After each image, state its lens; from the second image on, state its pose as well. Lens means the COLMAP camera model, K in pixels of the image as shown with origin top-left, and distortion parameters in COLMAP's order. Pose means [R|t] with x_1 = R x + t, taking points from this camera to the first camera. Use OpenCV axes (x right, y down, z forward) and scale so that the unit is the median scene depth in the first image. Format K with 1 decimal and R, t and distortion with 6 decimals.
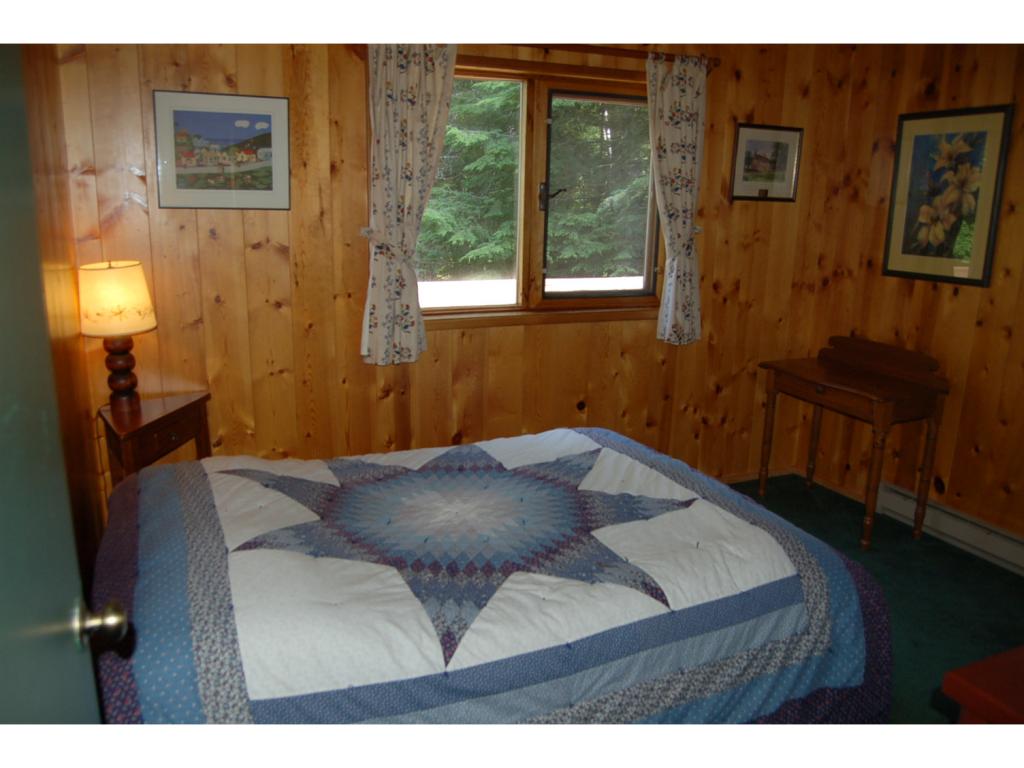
lens RADIAL K [[796.0, 0, 477.4], [0, 796.0, 387.9], [0, 0, 1]] dist [-0.083974, 0.021455]
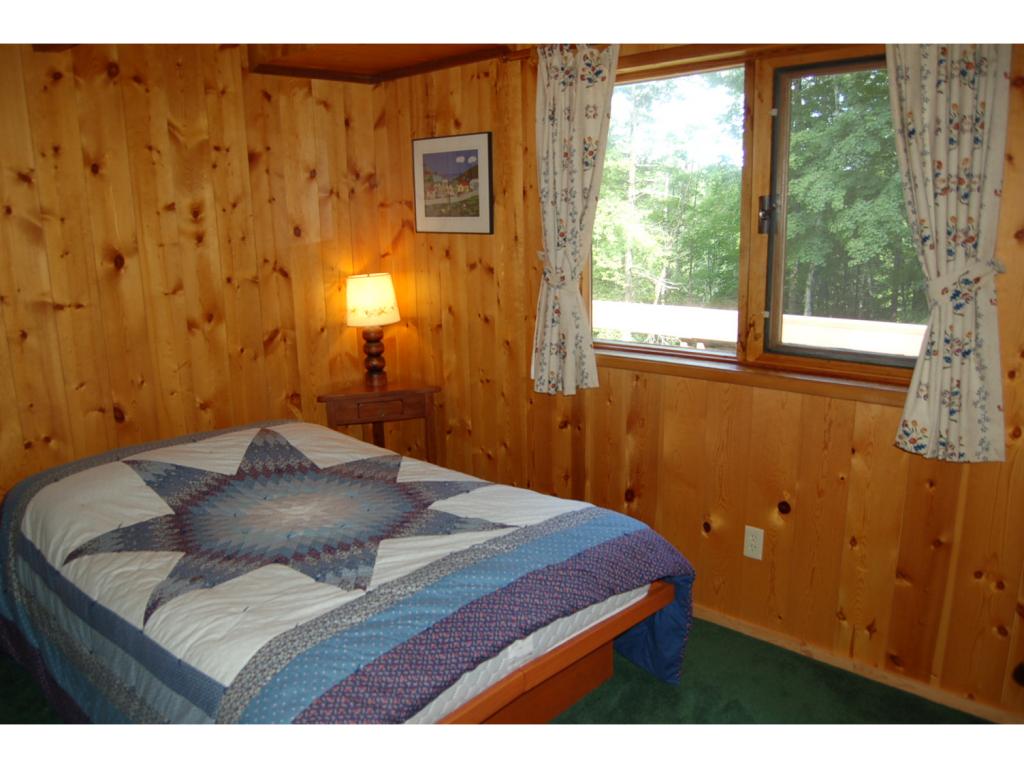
lens RADIAL K [[796.0, 0, 509.3], [0, 796.0, 383.7], [0, 0, 1]] dist [-0.083974, 0.021455]
pose [[0.425698, 0.161404, -0.890354, 0.820946], [-0.186448, 0.978494, 0.088238, -0.131960], [0.885448, 0.128442, 0.446637, 0.591137]]
